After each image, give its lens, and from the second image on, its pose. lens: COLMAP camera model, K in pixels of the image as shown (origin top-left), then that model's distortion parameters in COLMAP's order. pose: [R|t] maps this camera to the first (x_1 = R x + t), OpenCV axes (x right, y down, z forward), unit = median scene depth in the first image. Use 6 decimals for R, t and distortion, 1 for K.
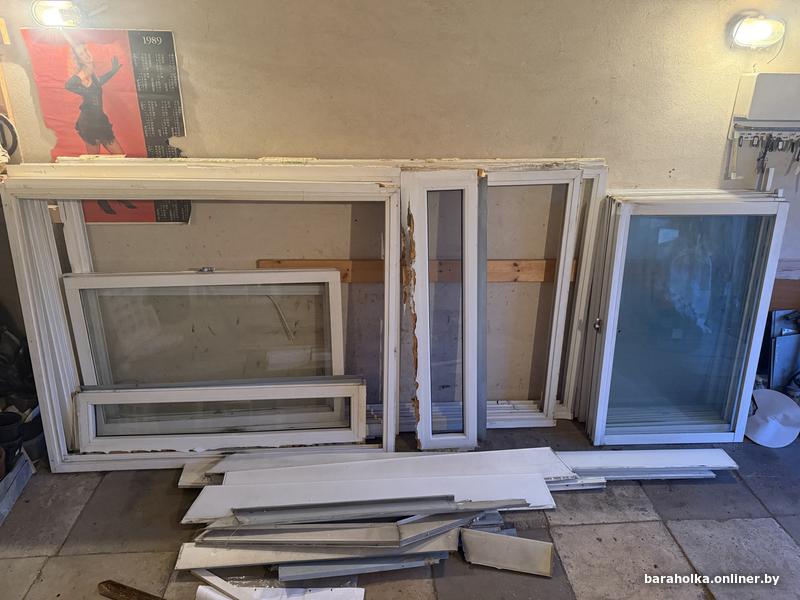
lens RADIAL K [[562.4, 0, 401.0], [0, 562.4, 294.7], [0, 0, 1]] dist [0.062833, -0.090984]
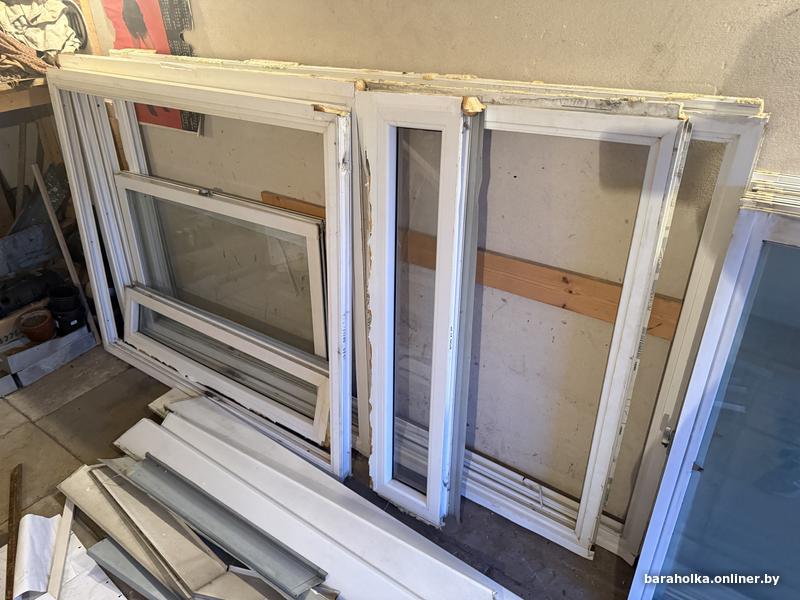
lens RADIAL K [[566.0, 0, 400.0], [0, 566.0, 302.4], [0, 0, 1]] dist [0.042823, -0.055873]
pose [[0.766473, 0.288823, -0.573673, 0.433977], [-0.210555, 0.956820, 0.200406, -0.118056], [0.606783, -0.032816, 0.794190, 0.469122]]
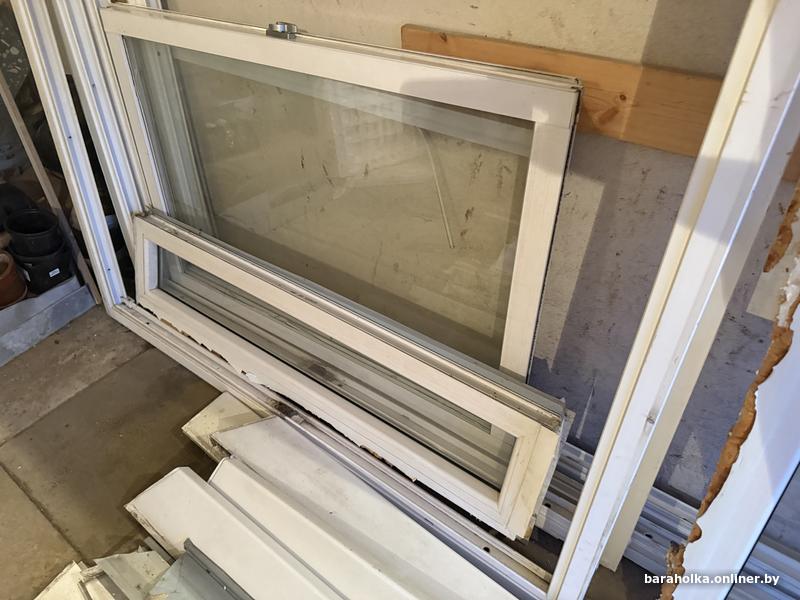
lens RADIAL K [[566.0, 0, 400.0], [0, 566.0, 302.4], [0, 0, 1]] dist [0.042823, -0.055873]
pose [[0.744069, 0.390265, -0.542269, 0.028948], [-0.218395, 0.909143, 0.354631, -0.027659], [0.631400, -0.145441, 0.761696, 0.692175]]
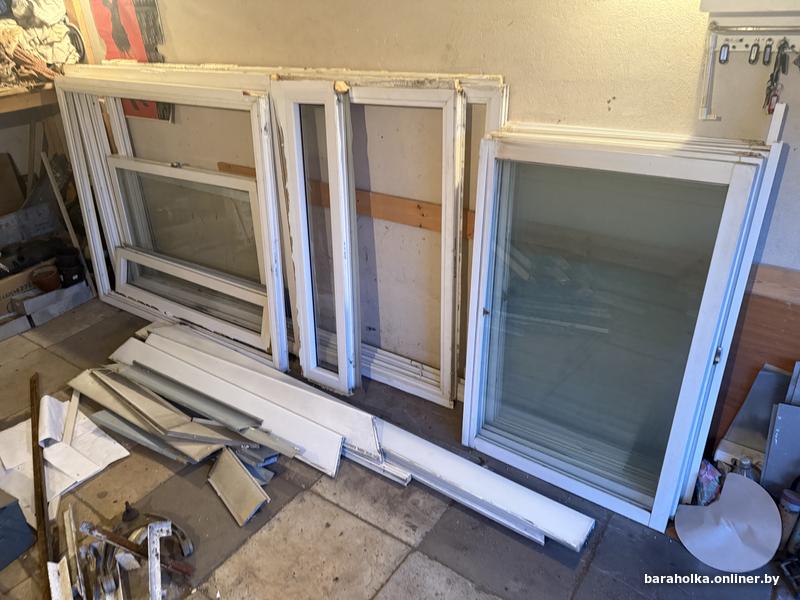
lens RADIAL K [[562.4, 0, 401.0], [0, 562.4, 294.7], [0, 0, 1]] dist [0.062833, -0.090984]
pose [[0.782173, 0.249710, -0.570833, 0.732051], [-0.186904, 0.968018, 0.167357, -0.065357], [0.594368, -0.024212, 0.803829, 0.327620]]
